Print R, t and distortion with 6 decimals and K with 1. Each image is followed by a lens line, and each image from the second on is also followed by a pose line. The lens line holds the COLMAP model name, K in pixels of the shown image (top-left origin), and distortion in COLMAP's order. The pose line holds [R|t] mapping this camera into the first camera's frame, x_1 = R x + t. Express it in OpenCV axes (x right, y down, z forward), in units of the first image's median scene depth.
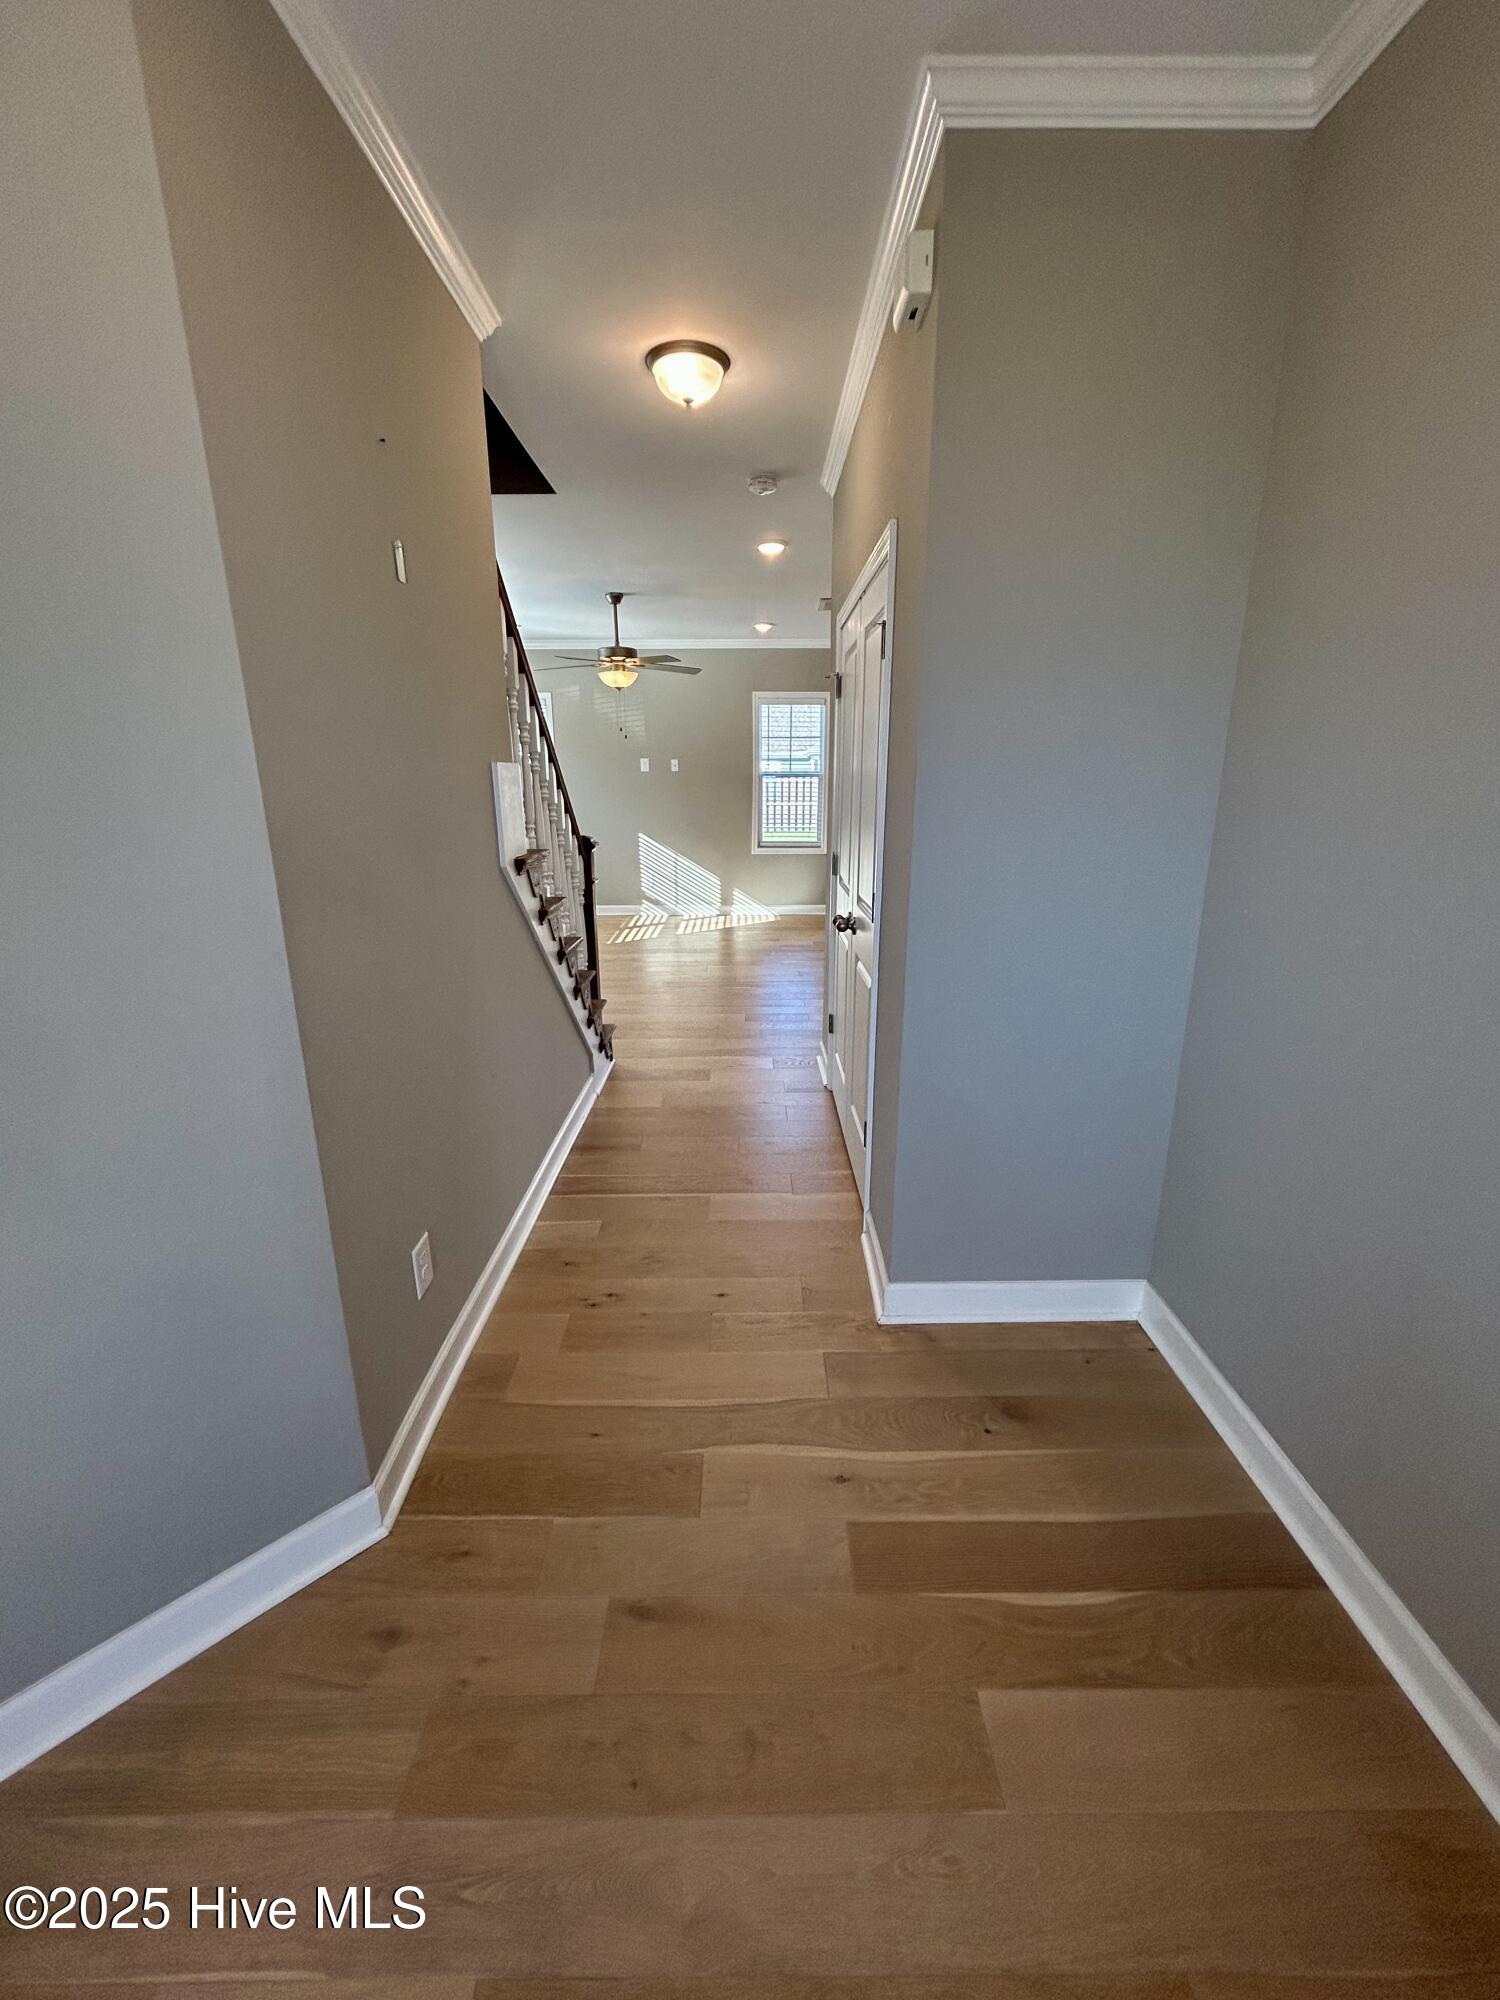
lens RADIAL K [[813.9, 0, 745.1], [0, 813.9, 994.9], [0, 0, 1]] dist [-0.000446, 0.000029]
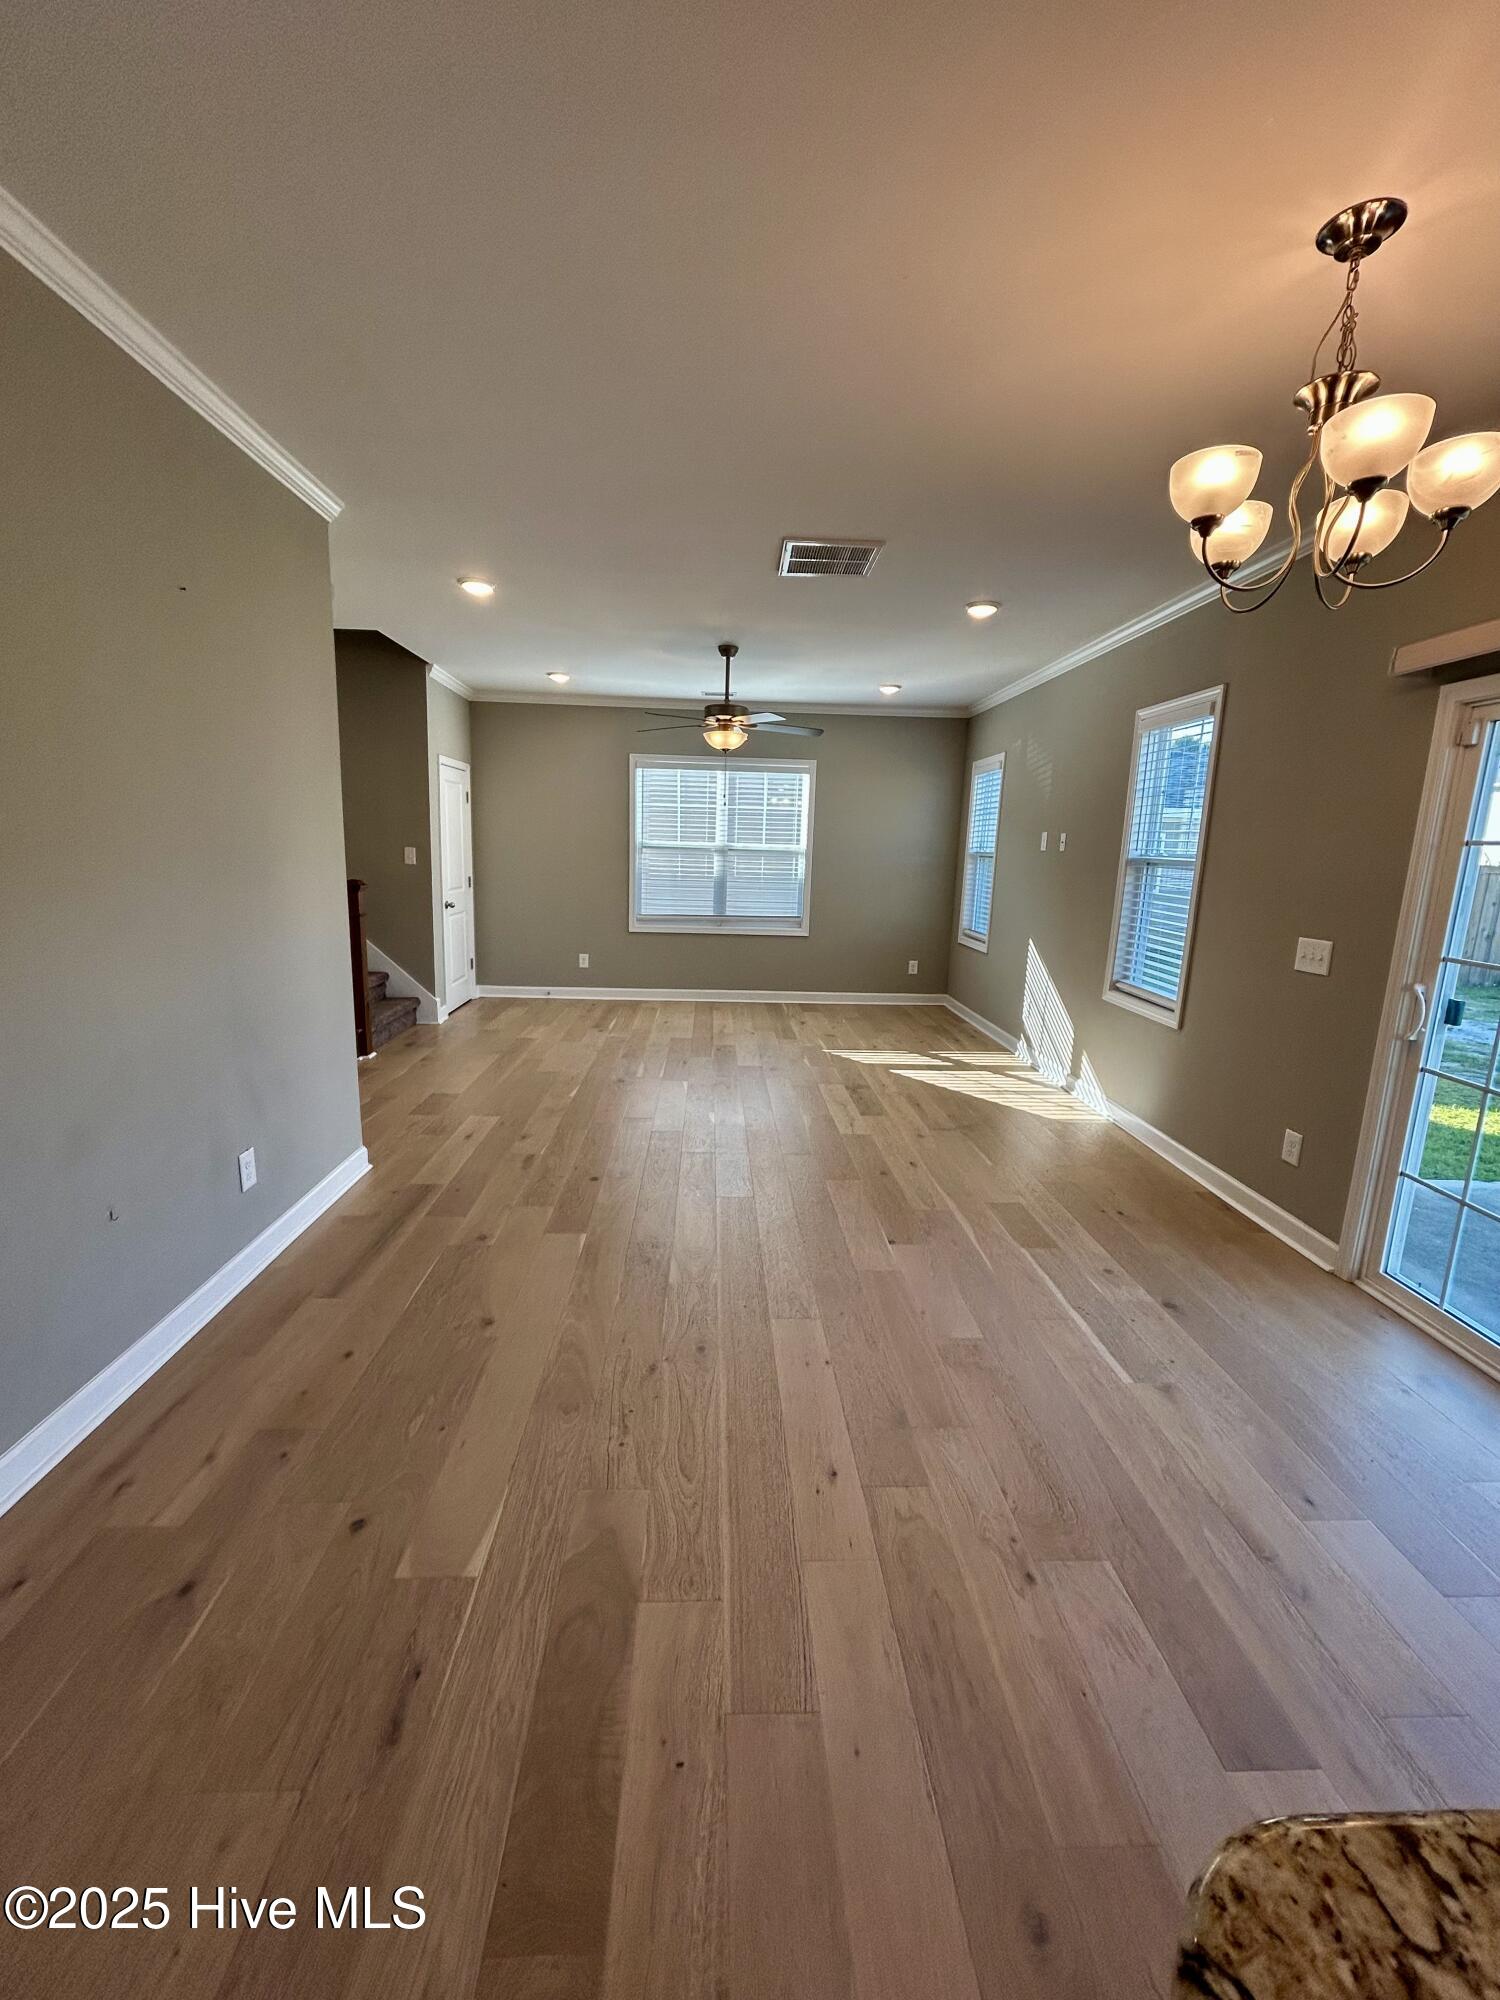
lens RADIAL K [[813.9, 0, 745.1], [0, 813.9, 994.9], [0, 0, 1]] dist [-0.000446, 0.000029]
pose [[0.045016, 0.187393, -0.981253, 0.553212], [-0.292757, 0.941599, 0.166389, -0.202113], [0.955127, 0.279779, 0.097247, 0.731325]]
